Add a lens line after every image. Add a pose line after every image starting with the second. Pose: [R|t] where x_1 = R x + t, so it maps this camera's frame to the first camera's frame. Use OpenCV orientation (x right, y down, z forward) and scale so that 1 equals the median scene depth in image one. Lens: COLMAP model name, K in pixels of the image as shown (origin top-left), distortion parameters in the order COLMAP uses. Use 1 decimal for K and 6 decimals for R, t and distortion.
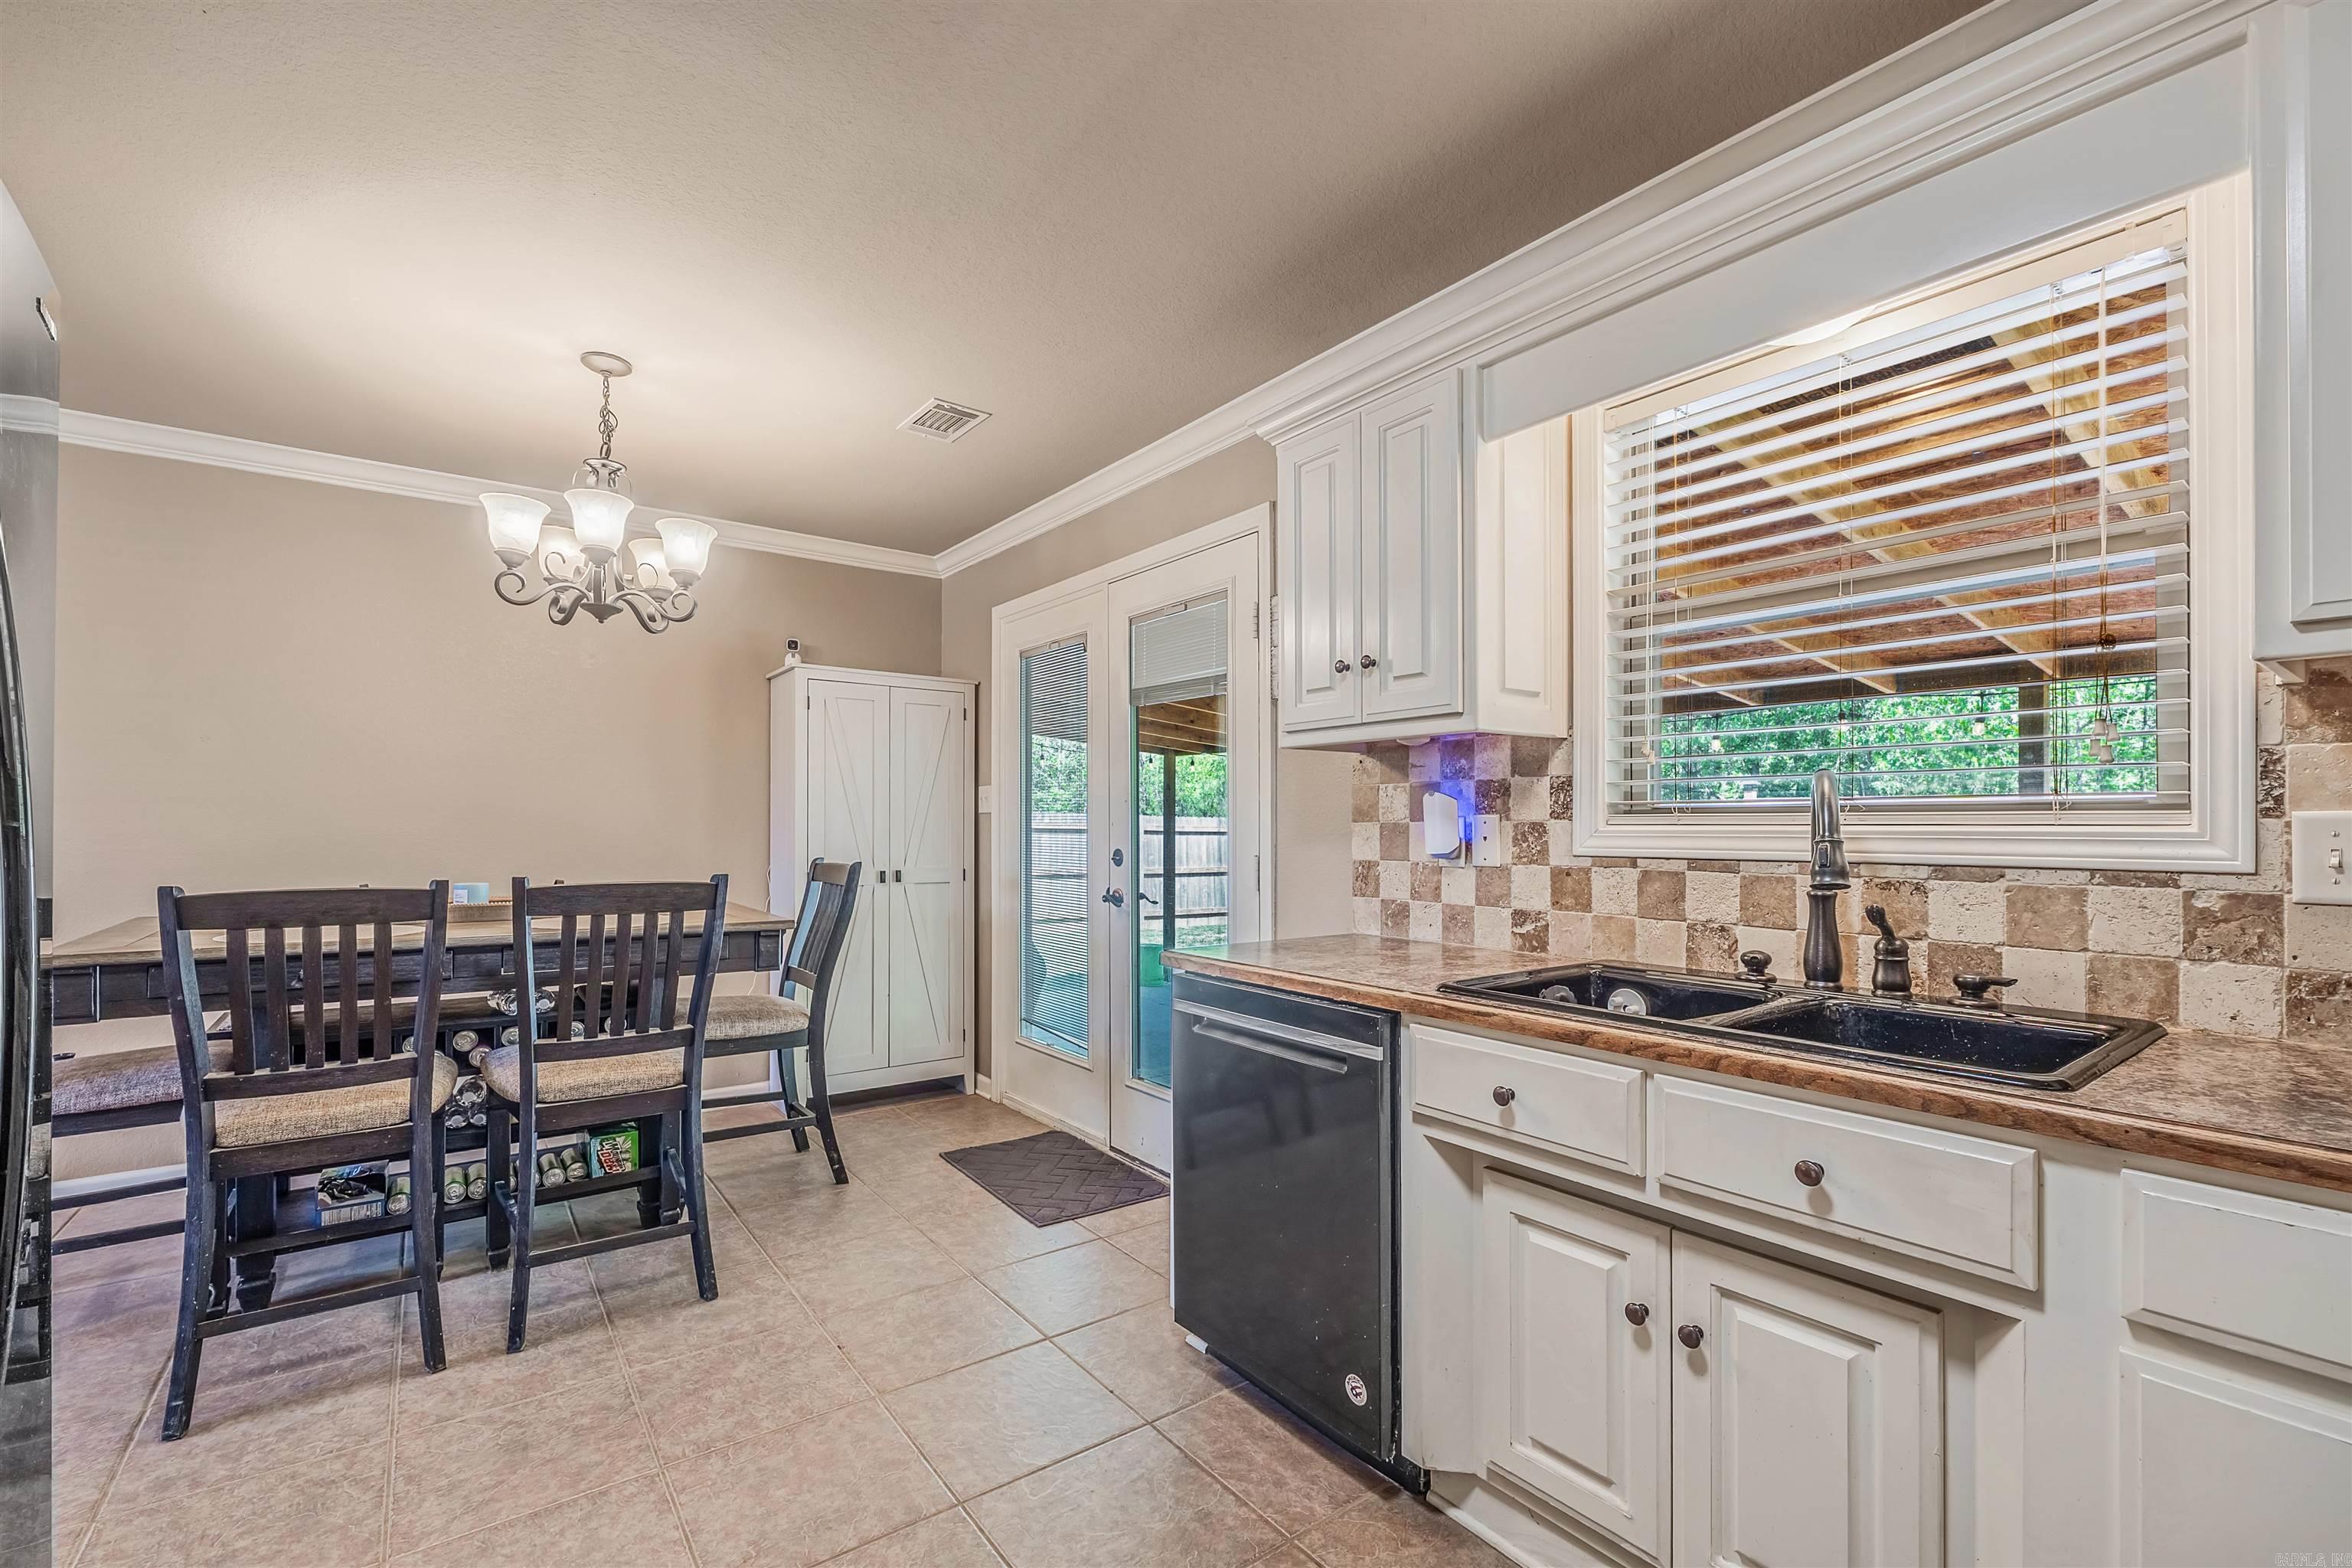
lens RADIAL K [[1011.2, 0, 1163.6], [0, 1011.2, 818.7], [0, 0, 1]] dist [-0.003124, -0.000284]
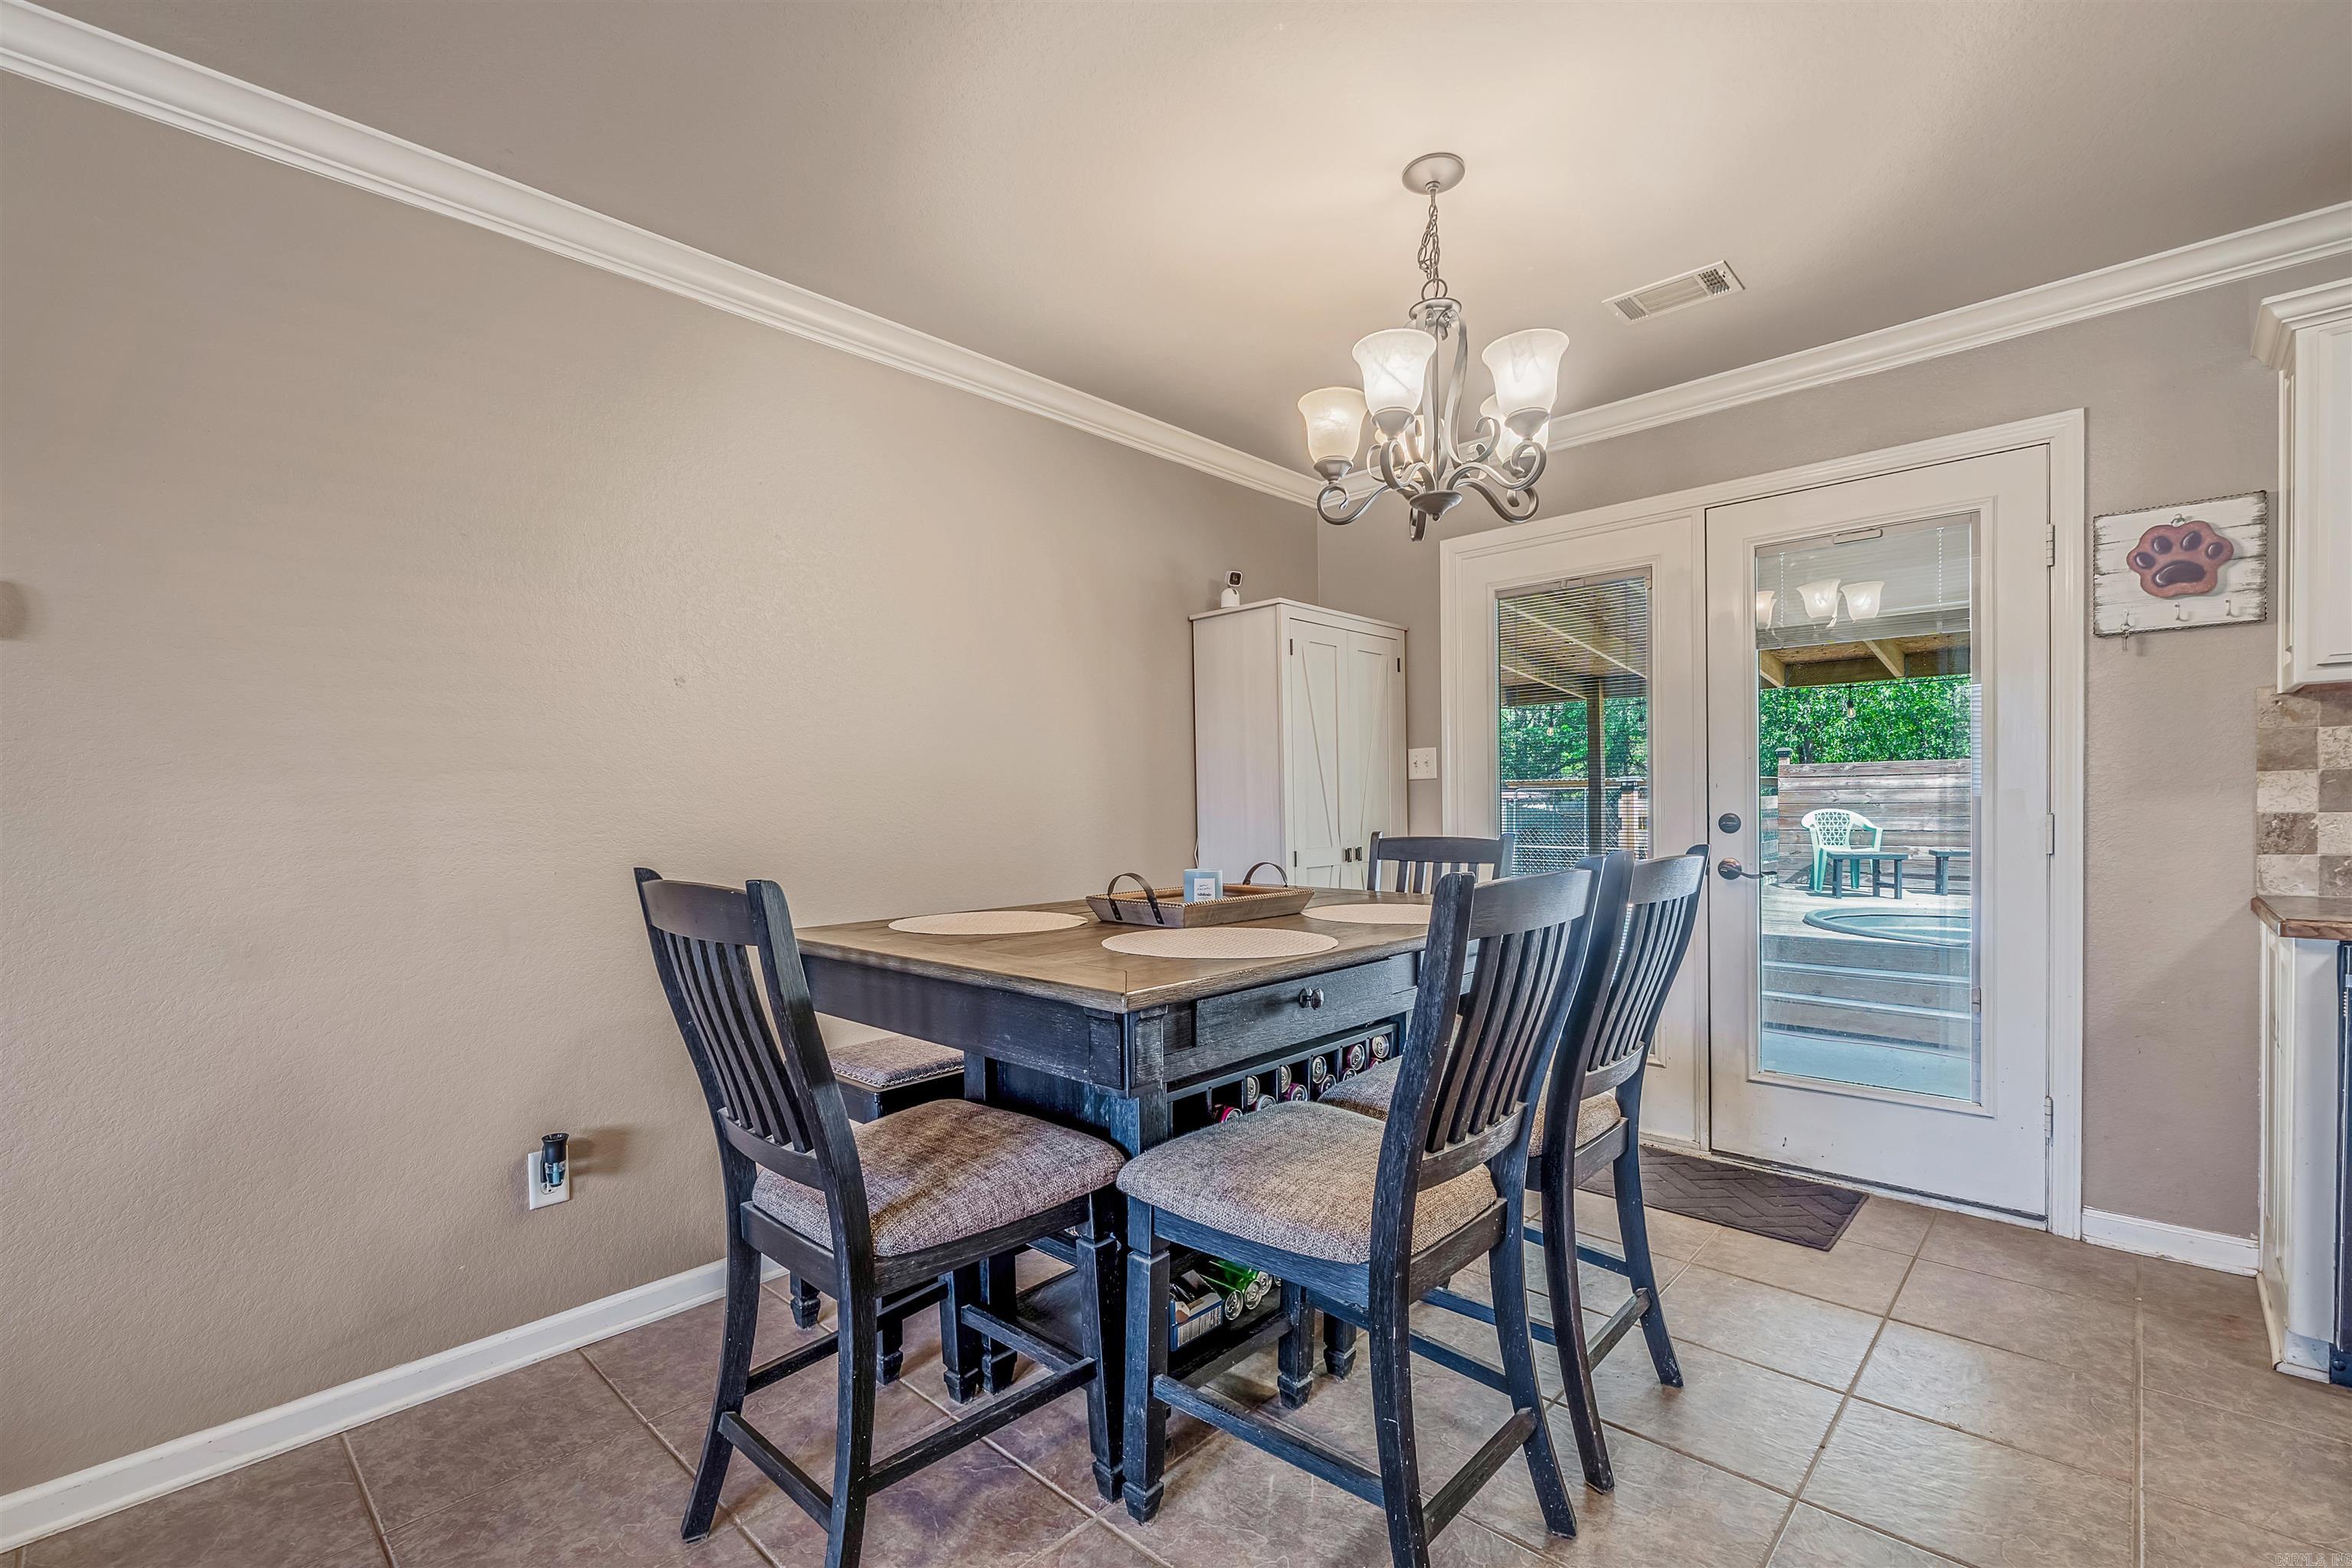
lens RADIAL K [[1021.9, 0, 1161.5], [0, 1021.9, 831.9], [0, 0, 1]] dist [-0.001965, -0.000654]
pose [[0.983721, -0.022220, 0.178325, -1.106506], [0.016977, 0.999379, 0.030875, 0.015643], [-0.178900, -0.027345, 0.983487, 0.346271]]
